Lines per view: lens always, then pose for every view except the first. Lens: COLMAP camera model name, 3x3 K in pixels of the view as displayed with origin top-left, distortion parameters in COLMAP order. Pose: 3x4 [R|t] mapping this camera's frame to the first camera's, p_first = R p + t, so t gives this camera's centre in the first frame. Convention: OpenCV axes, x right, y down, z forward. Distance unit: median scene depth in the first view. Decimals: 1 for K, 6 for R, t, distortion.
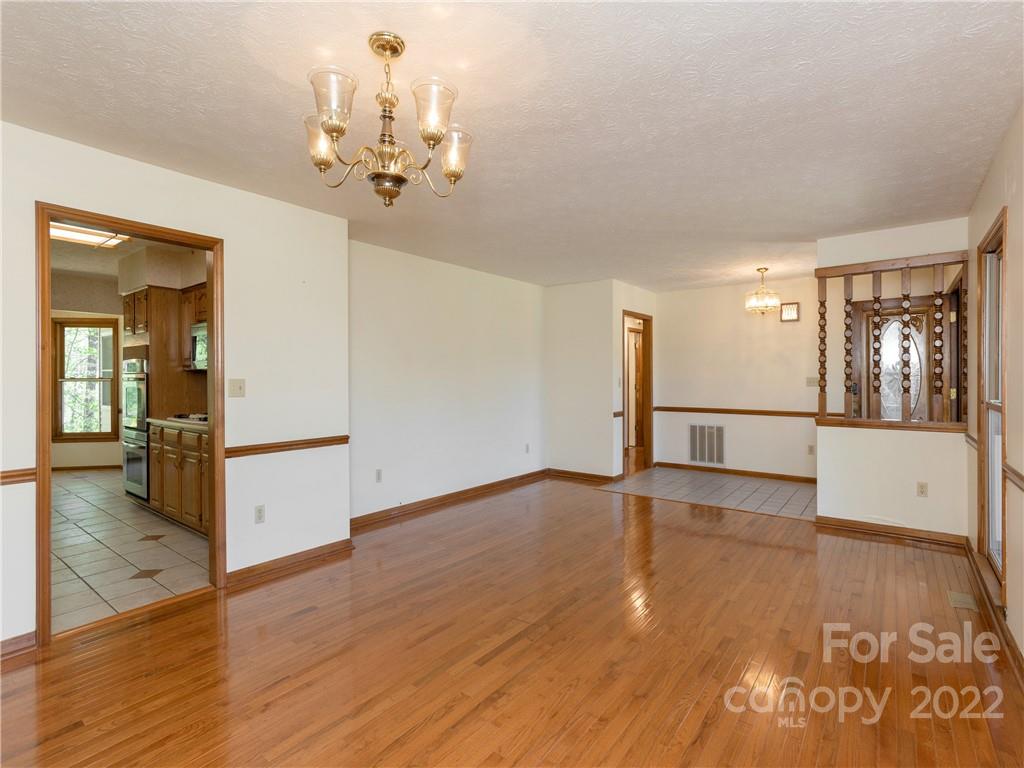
lens RADIAL K [[492.7, 0, 505.9], [0, 492.7, 381.7], [0, 0, 1]] dist [-0.003133, -0.000087]
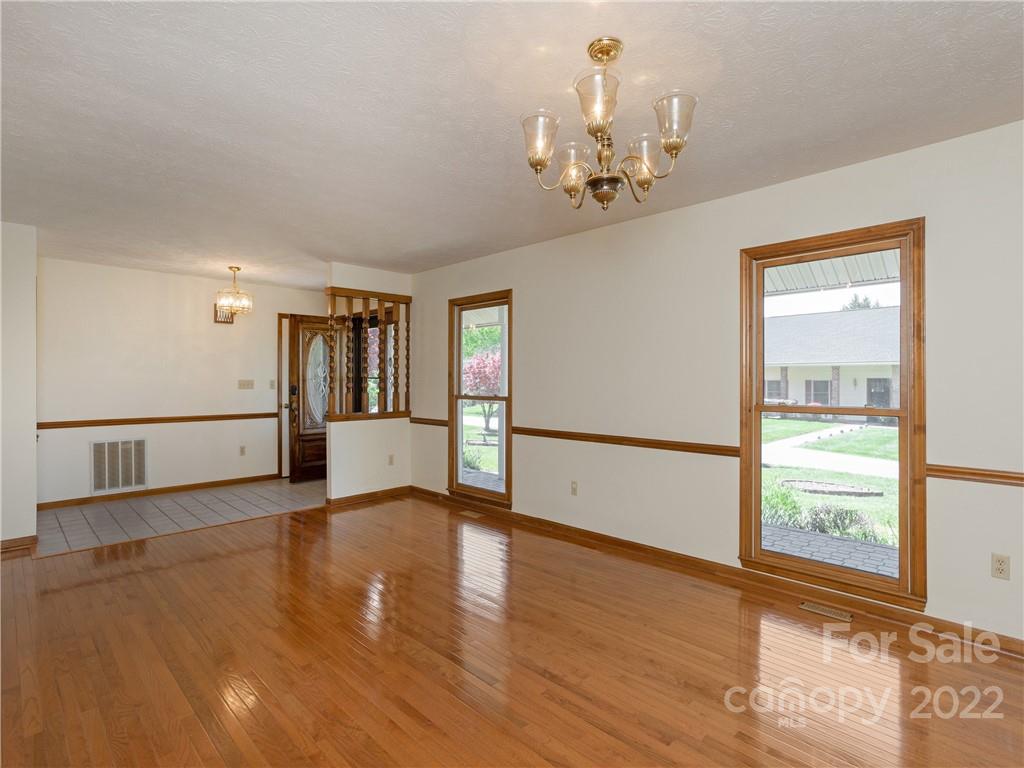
lens RADIAL K [[514.2, 0, 512.0], [0, 514.2, 384.0], [0, 0, 1]] dist [0.002184, 0.000766]
pose [[0.123333, -0.003146, 0.992360, -0.413464], [0.007668, 0.999968, 0.002217, 0.000590], [-0.992336, 0.007336, 0.123354, 0.338431]]
